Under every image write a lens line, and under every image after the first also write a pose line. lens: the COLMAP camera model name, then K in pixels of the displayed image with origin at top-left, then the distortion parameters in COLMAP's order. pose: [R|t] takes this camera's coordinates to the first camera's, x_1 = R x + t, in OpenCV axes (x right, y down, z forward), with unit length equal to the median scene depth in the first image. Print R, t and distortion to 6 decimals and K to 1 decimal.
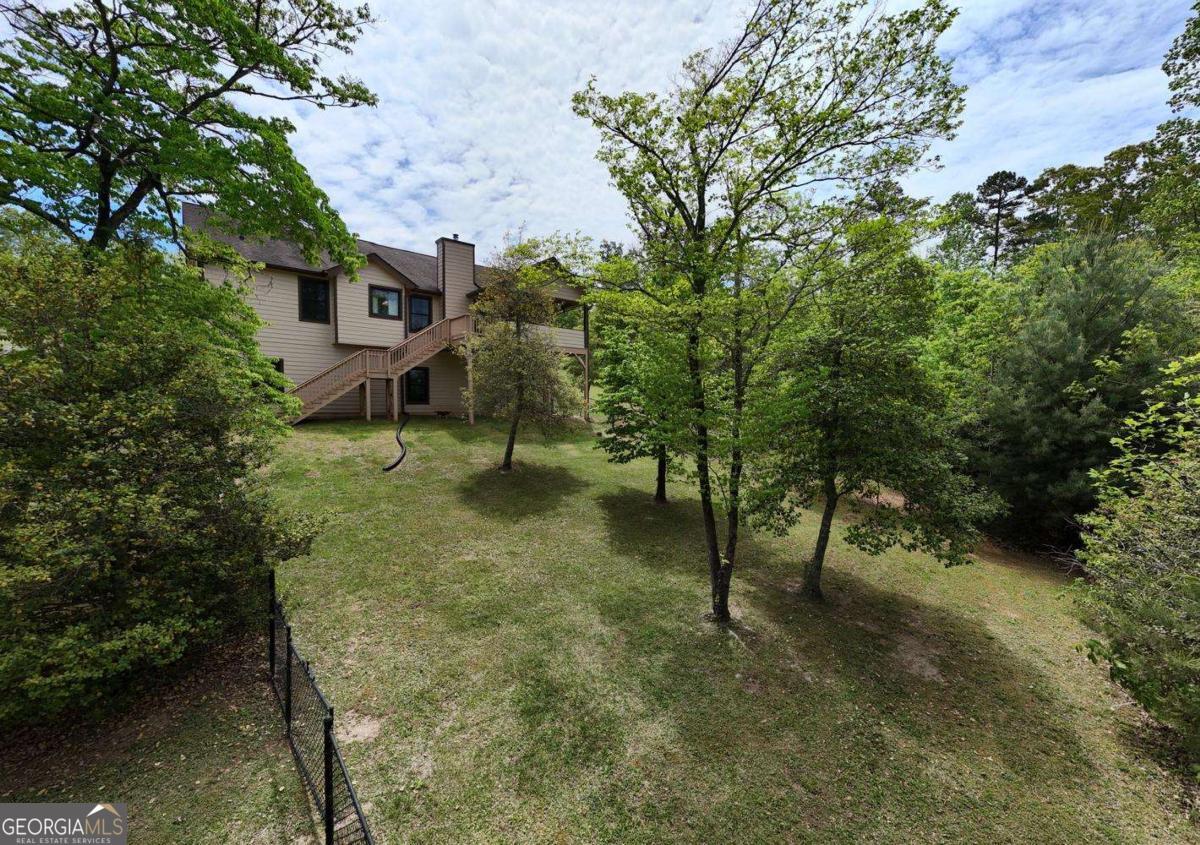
lens RADIAL K [[479.0, 0, 613.8], [0, 479.0, 422.6], [0, 0, 1]] dist [0.020420, -0.000031]
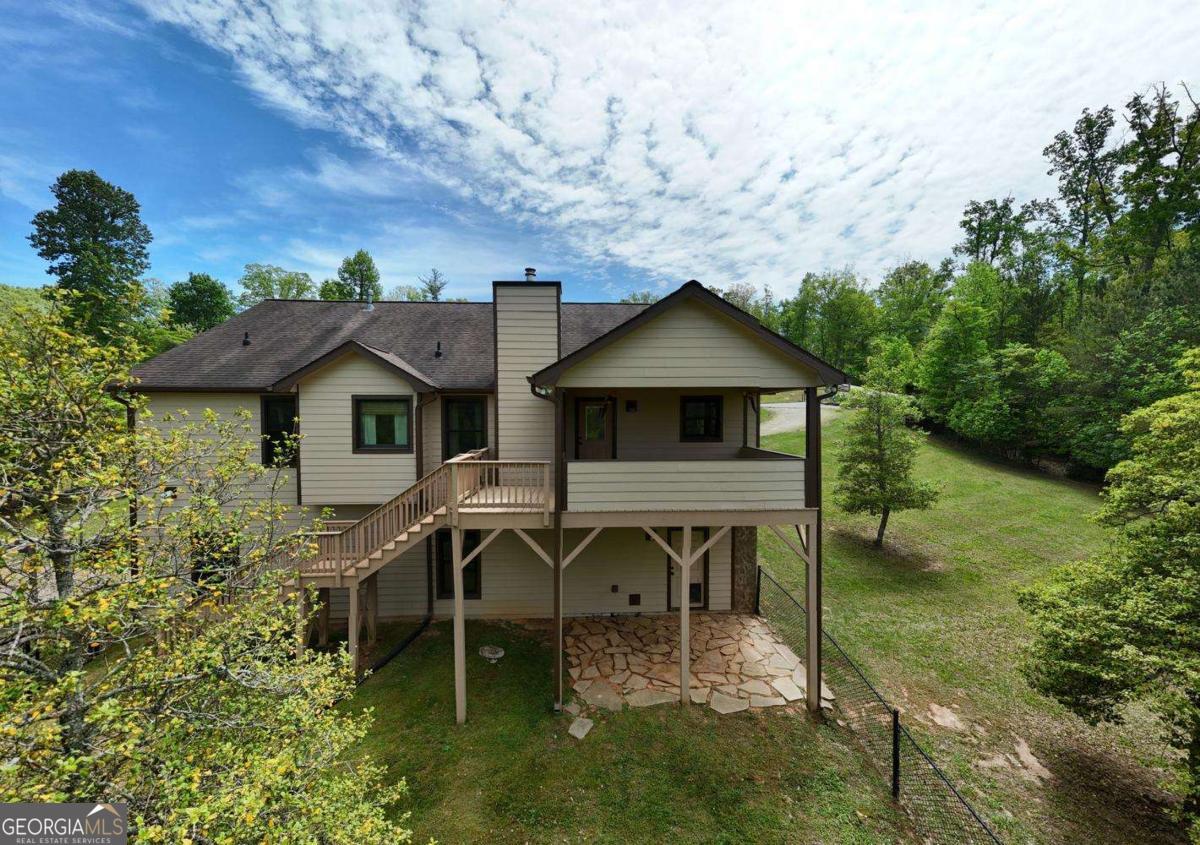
lens RADIAL K [[479.0, 0, 613.8], [0, 479.0, 422.6], [0, 0, 1]] dist [0.020420, -0.000031]
pose [[0.777418, 0.017519, -0.628740, 0.071434], [-0.026936, 0.999622, -0.005452, -0.256077], [0.628407, 0.021174, 0.777597, 0.746145]]
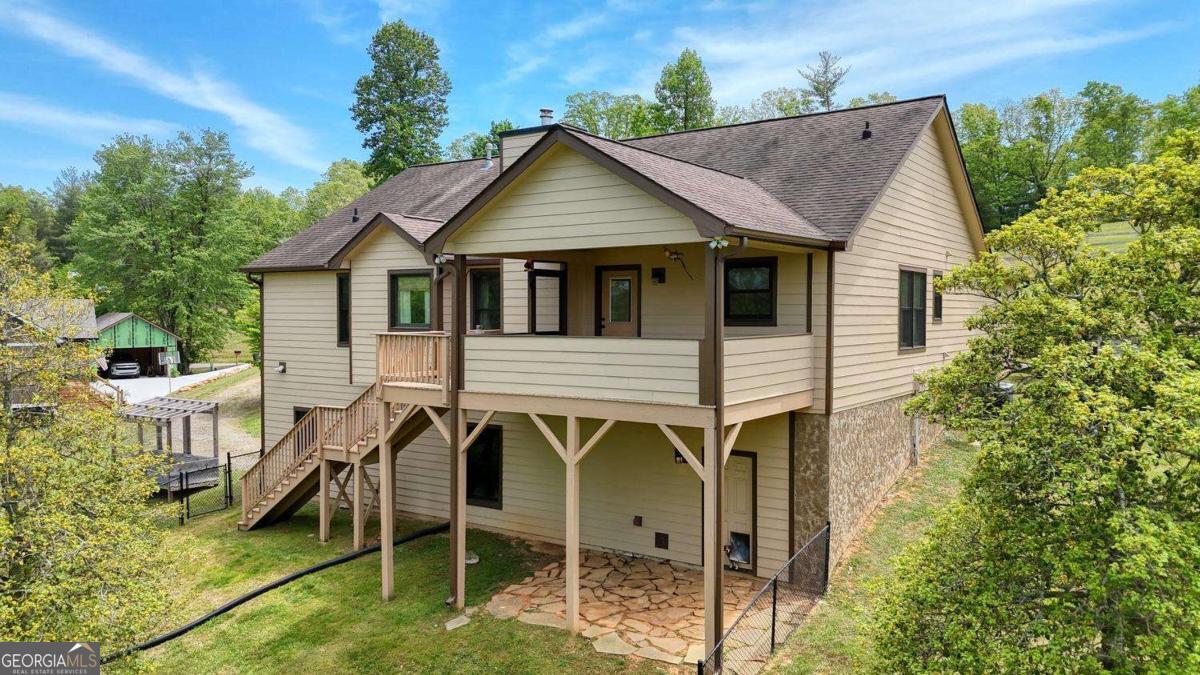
lens RADIAL K [[892.4, 0, 618.1], [0, 892.4, 333.1], [0, 0, 1]] dist [0.062154, -0.069057]
pose [[0.244503, 0.032701, -0.969097, 0.484831], [-0.030949, 0.999185, 0.025908, -0.247490], [0.969154, 0.023658, 0.245316, 0.988060]]
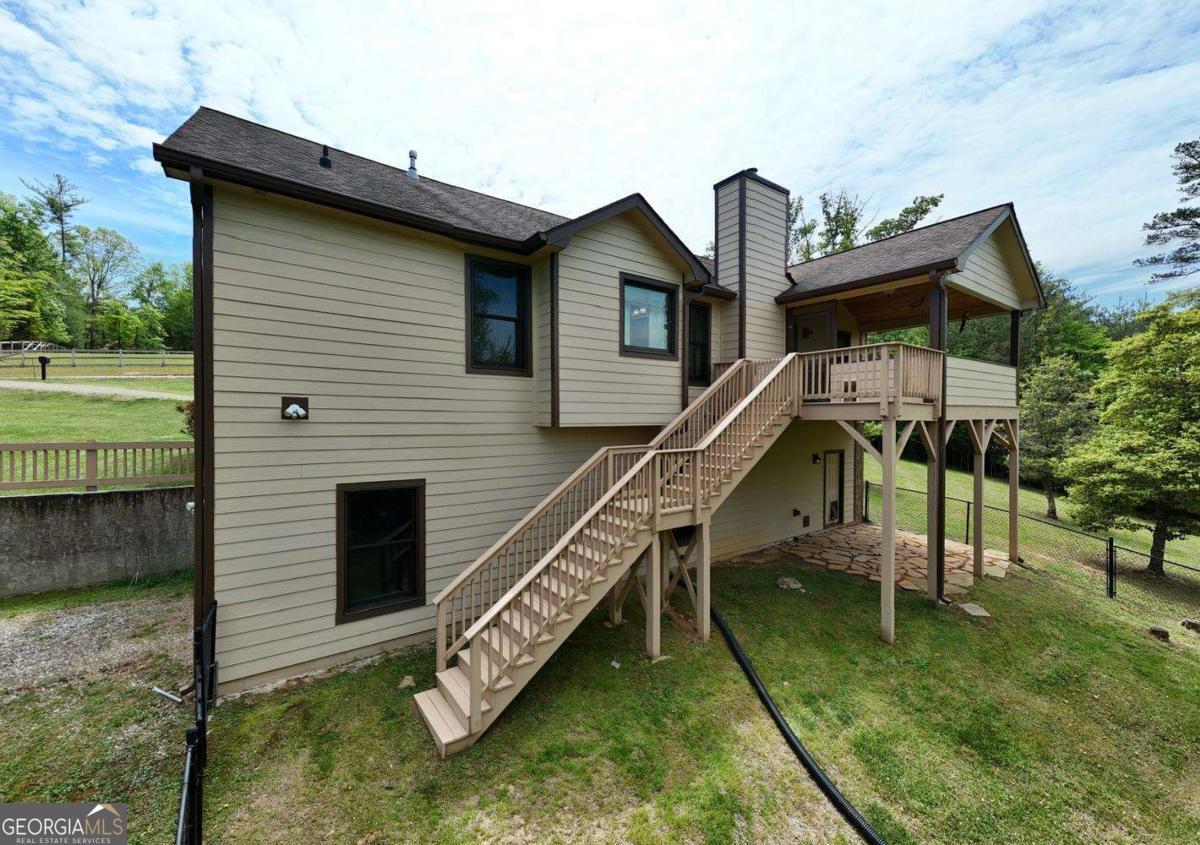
lens RADIAL K [[460.6, 0, 600.0], [0, 460.6, 422.5], [0, 0, 1]] dist [0.018098, 0.000019]
pose [[0.994545, 0.006411, -0.104107, -0.477859], [-0.008703, 0.999730, -0.021568, -0.152818], [0.103941, 0.022356, 0.994332, 0.611028]]
